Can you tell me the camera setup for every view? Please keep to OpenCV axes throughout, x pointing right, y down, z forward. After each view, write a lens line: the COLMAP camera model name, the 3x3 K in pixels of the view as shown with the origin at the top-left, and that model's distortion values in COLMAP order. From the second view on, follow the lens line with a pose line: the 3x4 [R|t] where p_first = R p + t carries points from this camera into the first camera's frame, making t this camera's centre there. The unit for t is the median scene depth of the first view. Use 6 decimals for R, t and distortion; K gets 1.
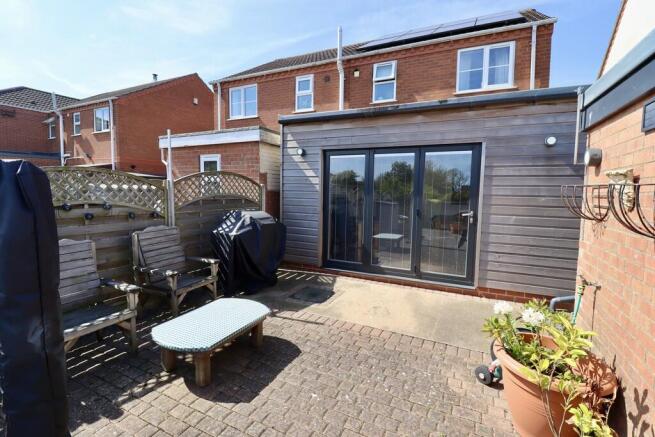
lens RADIAL K [[303.9, 0, 332.7], [0, 303.9, 211.7], [0, 0, 1]] dist [0.001165, -0.009585]
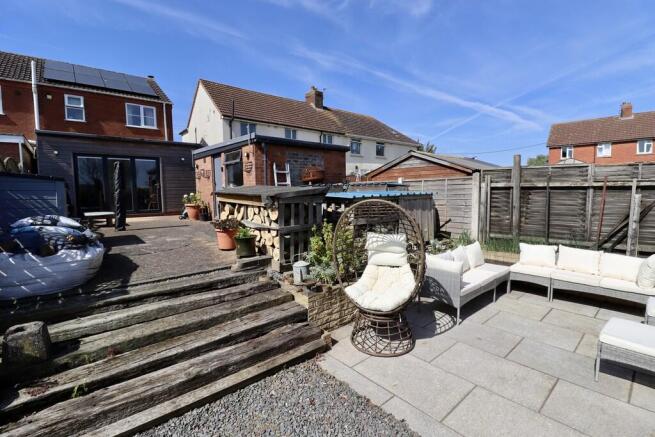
lens RADIAL K [[303.9, 0, 332.7], [0, 303.9, 211.7], [0, 0, 1]] dist [0.001165, -0.009585]
pose [[0.398843, -0.081476, 0.913392, -0.875987], [0.085534, 0.995008, 0.051407, 0.152400], [-0.913021, 0.057623, 0.403821, -0.916493]]
